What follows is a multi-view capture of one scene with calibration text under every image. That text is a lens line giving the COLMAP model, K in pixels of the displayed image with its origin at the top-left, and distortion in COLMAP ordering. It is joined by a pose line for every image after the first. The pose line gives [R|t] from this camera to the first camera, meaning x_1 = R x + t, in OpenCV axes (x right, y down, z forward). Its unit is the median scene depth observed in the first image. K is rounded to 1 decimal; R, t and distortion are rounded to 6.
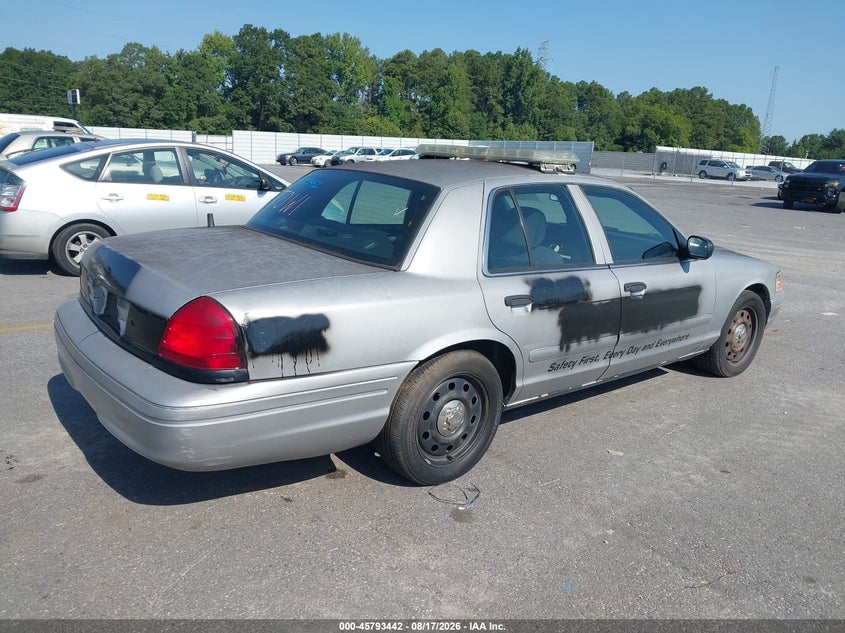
lens RADIAL K [[700.8, 0, 420.0], [0, 700.8, 318.6], [0, 0, 1]] dist [0.049938, -0.024142]
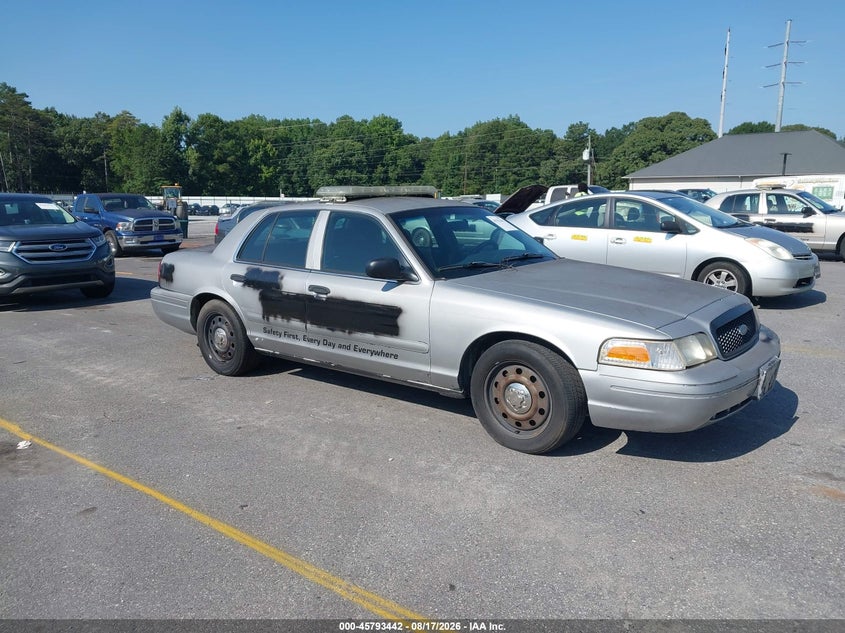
lens RADIAL K [[700.8, 0, 419.2], [0, 700.8, 315.9], [0, 0, 1]] dist [0.049938, -0.024142]
pose [[0.152560, 0.114226, -0.981671, 1.607733], [-0.209355, 0.974491, 0.080856, -0.141212], [0.965865, 0.193182, 0.172582, 0.990803]]
